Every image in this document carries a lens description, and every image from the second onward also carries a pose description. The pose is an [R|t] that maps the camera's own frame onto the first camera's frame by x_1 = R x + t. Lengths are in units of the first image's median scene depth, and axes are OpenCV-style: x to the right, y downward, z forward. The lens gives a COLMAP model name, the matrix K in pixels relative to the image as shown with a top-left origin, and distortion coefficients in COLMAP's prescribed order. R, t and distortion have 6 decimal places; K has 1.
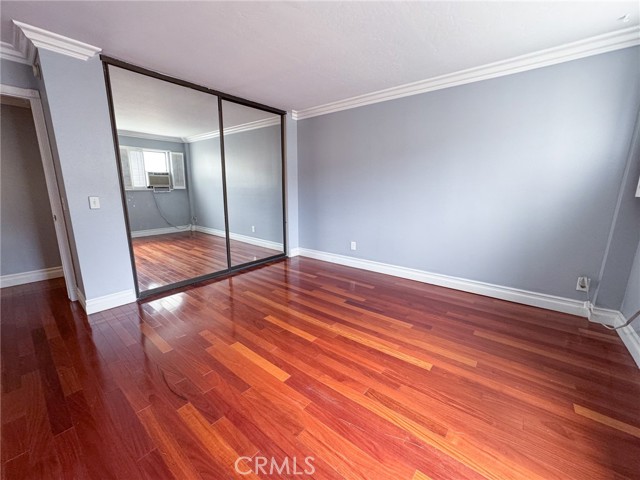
lens RADIAL K [[261.4, 0, 319.0], [0, 261.4, 239.3], [0, 0, 1]] dist [-0.000260, 0.000295]
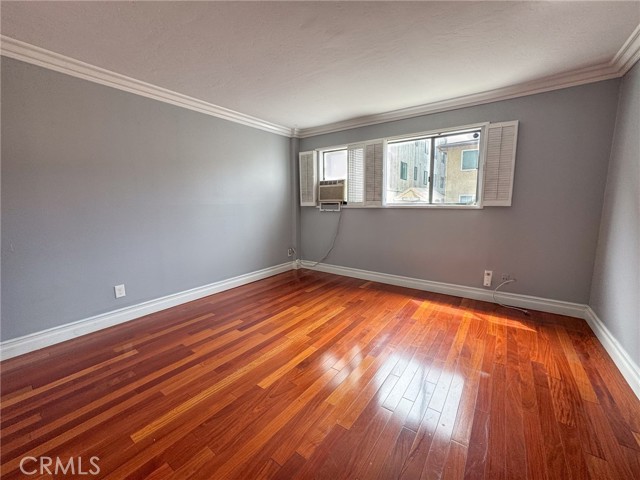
lens RADIAL K [[261.4, 0, 319.0], [0, 261.4, 239.3], [0, 0, 1]] dist [-0.000260, 0.000295]
pose [[-0.045502, -0.141094, 0.988950, -0.769737], [0.201285, 0.968376, 0.147420, -0.142939], [-0.978475, 0.205769, -0.015663, 0.708560]]
